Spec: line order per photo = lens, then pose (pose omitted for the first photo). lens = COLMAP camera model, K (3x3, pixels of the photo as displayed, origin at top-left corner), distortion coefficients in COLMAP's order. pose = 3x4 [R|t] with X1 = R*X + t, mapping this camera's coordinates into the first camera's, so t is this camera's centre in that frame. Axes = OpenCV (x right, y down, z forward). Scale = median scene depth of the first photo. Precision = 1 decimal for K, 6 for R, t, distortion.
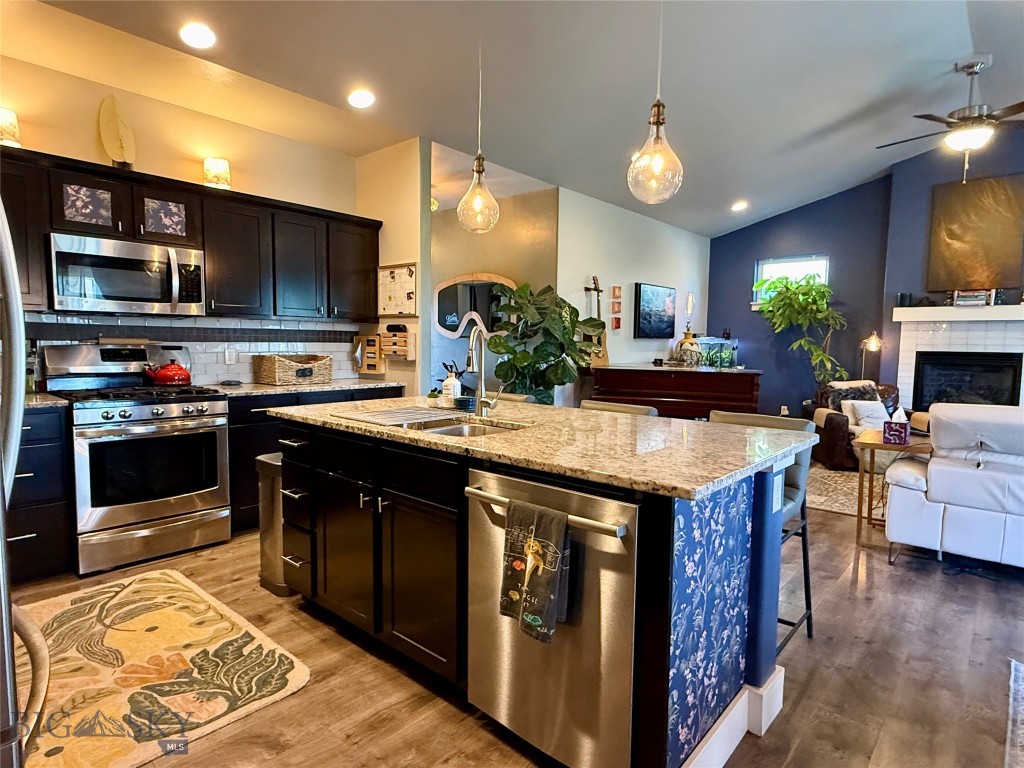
lens RADIAL K [[569.2, 0, 506.3], [0, 569.2, 384.4], [0, 0, 1]] dist [0.002620, 0.000638]
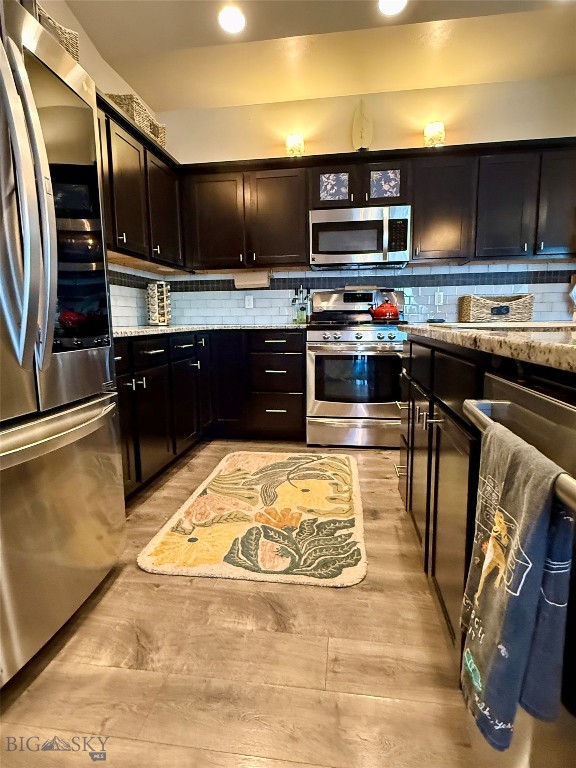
lens RADIAL K [[426.9, 0, 287.4], [0, 426.9, 379.2], [0, 0, 1]] dist [0.002620, 0.000638]
pose [[0.554047, 0.094411, -0.827114, 0.134242], [-0.042761, 0.995464, 0.084985, 0.085039], [0.831386, -0.011718, 0.555571, 0.389959]]
